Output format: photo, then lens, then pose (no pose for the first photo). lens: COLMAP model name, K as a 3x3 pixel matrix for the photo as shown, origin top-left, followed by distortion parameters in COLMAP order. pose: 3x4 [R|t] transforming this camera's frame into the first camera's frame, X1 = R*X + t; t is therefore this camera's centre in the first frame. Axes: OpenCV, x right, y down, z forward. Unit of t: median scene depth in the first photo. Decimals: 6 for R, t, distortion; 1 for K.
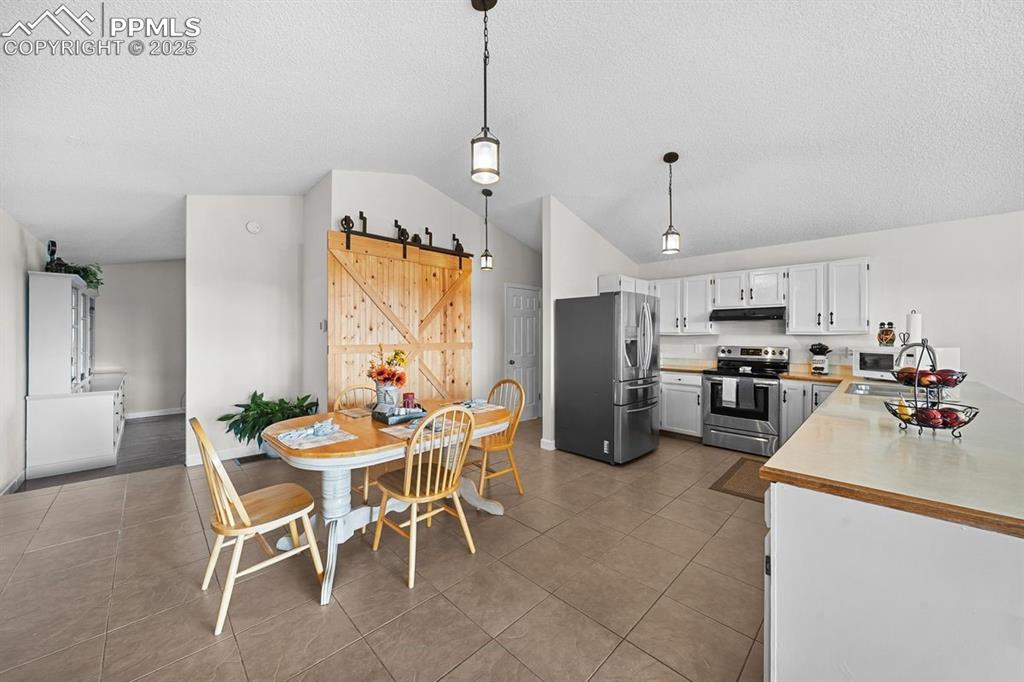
lens RADIAL K [[372.7, 0, 511.7], [0, 372.7, 337.1], [0, 0, 1]] dist [-0.001093, -0.000077]
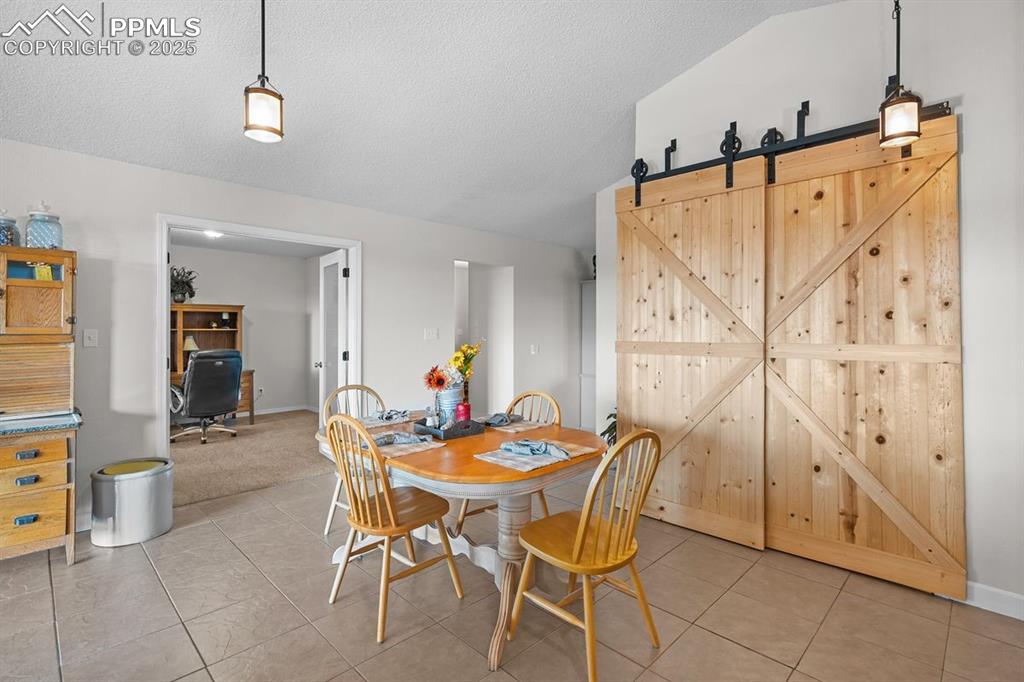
lens RADIAL K [[501.9, 0, 513.2], [0, 501.9, 324.7], [0, 0, 1]] dist [0.011972, 0.000170]
pose [[-0.007039, -0.011120, -0.999913, 0.441385], [-0.003894, 0.999931, -0.011093, 0.001294], [0.999968, 0.003815, -0.007082, 0.661375]]
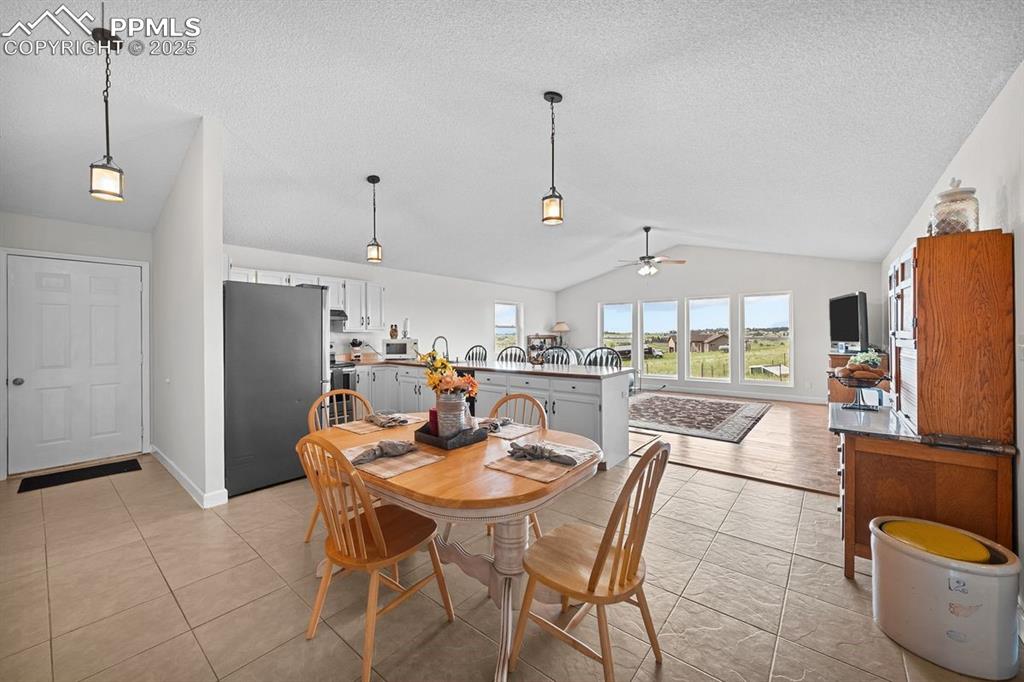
lens RADIAL K [[387.7, 0, 513.8], [0, 387.7, 327.0], [0, 0, 1]] dist [0.005014, 0.000124]
pose [[-0.107217, 0.013984, 0.994137, -0.650794], [0.006418, 0.999890, -0.013373, -0.002880], [-0.994215, 0.004946, -0.107295, 0.547903]]
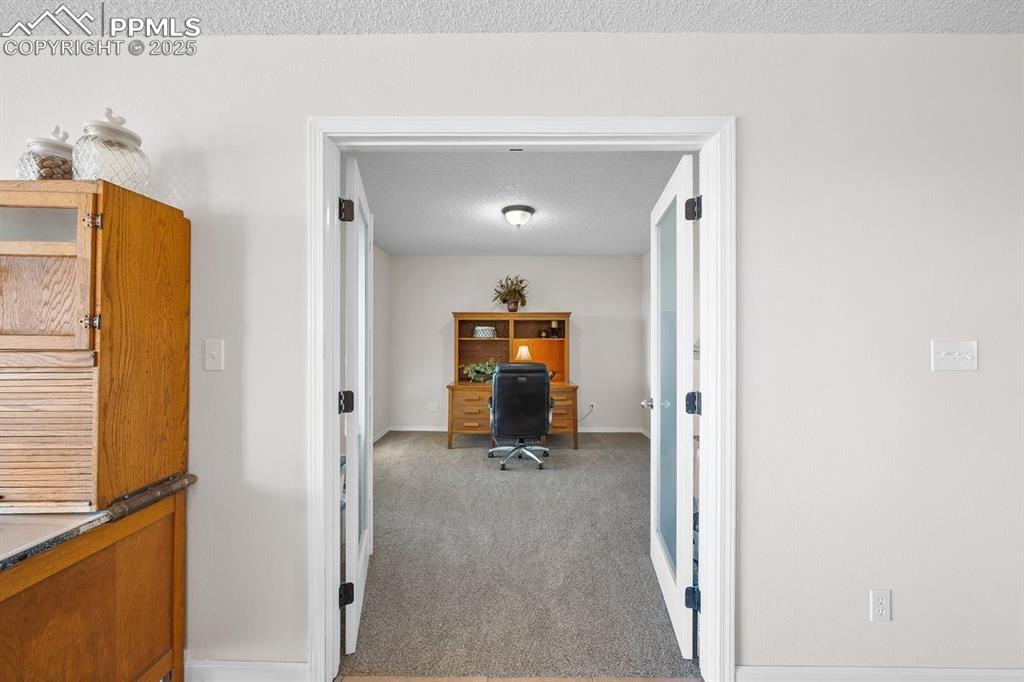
lens RADIAL K [[362.6, 0, 507.6], [0, 362.6, 335.9], [0, 0, 1]] dist [-0.002906, -0.000361]
pose [[-0.711010, -0.006434, -0.703153, -0.281632], [-0.004714, 0.999979, -0.004383, -0.001355], [0.703166, 0.000199, -0.711025, 0.409752]]
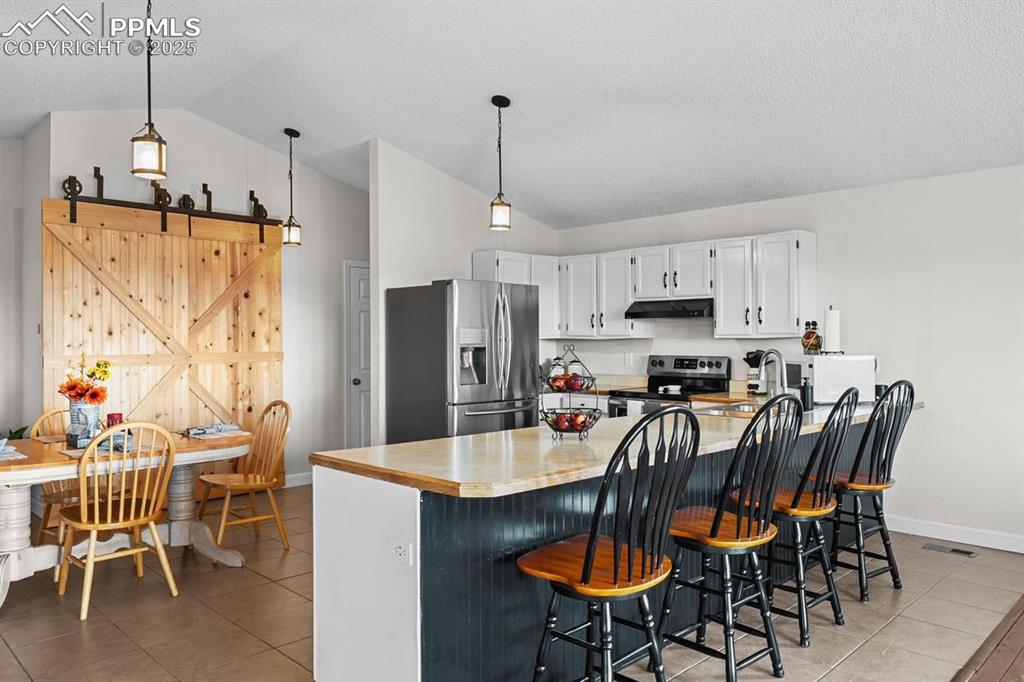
lens RADIAL K [[726.5, 0, 514.8], [0, 726.5, 342.4], [0, 0, 1]] dist [0.001378, 0.010178]
pose [[0.999986, -0.004151, 0.003236, 0.352662], [0.004148, 0.999991, 0.000779, -0.001447], [-0.003239, -0.000766, 0.999994, -0.354322]]
